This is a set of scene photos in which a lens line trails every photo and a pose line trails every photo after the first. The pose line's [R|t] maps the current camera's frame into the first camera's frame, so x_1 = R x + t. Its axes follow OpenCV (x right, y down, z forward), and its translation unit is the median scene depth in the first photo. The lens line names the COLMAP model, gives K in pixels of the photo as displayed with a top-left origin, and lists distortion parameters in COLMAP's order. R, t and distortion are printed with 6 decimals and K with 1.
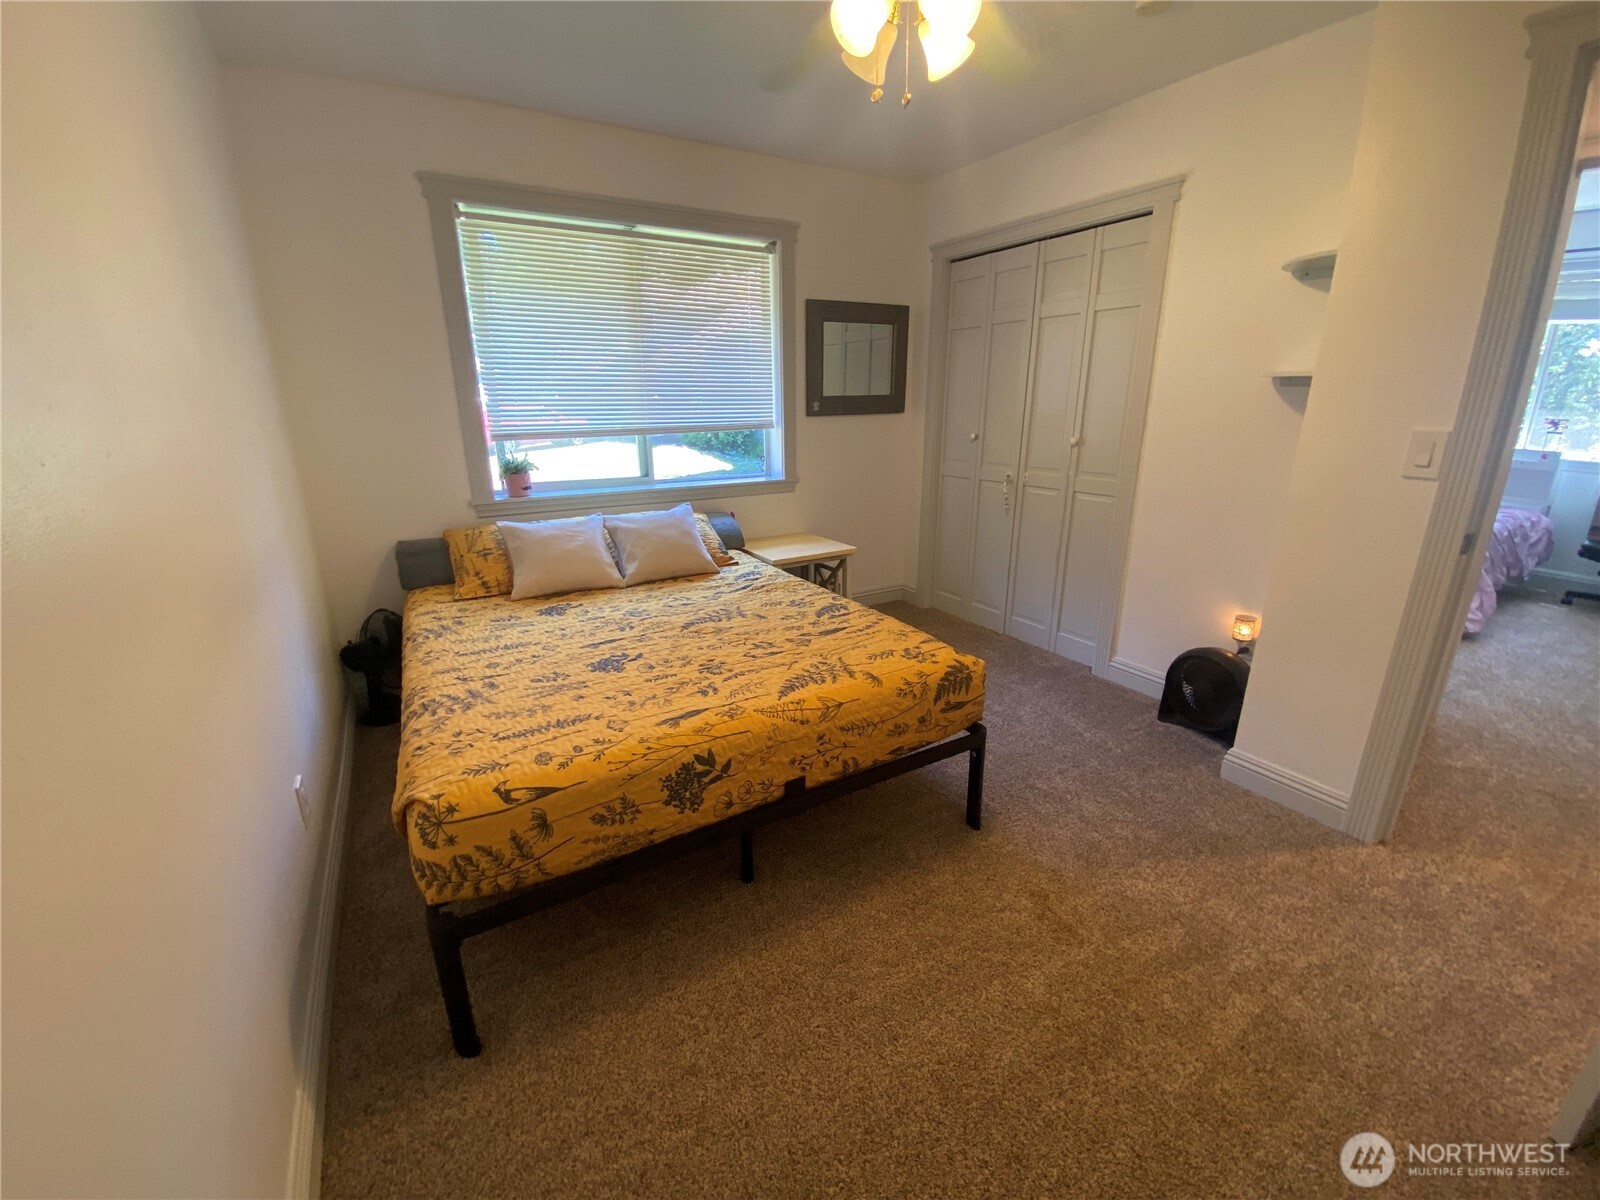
lens RADIAL K [[655.9, 0, 800.0], [0, 655.9, 600.0], [0, 0, 1]] dist [-0.024071, -0.000271]
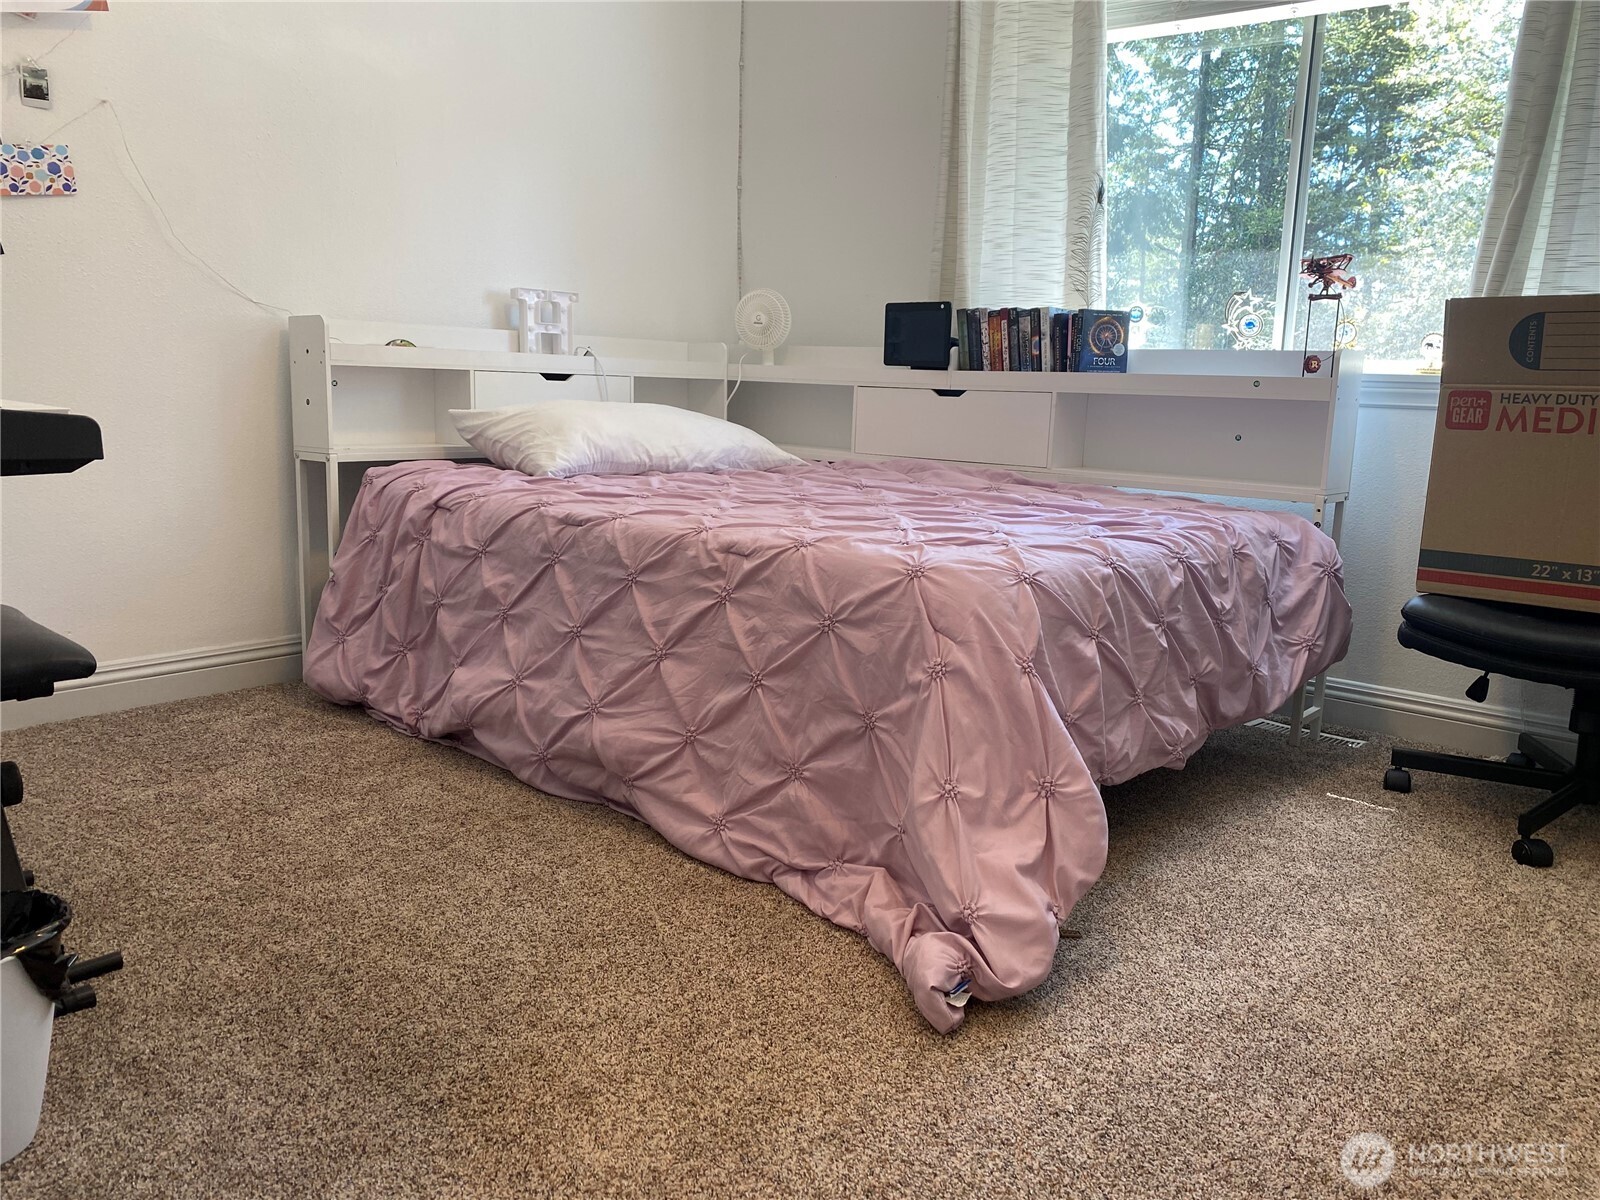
lens RADIAL K [[1210.3, 0, 800.0], [0, 1210.3, 600.0], [0, 0, 1]] dist [0.080563, -0.000010]
pose [[0.940604, -0.021925, 0.338796, 0.716577], [0.065488, 0.990889, -0.117690, -0.036688], [-0.333129, 0.132887, 0.933470, 0.500862]]
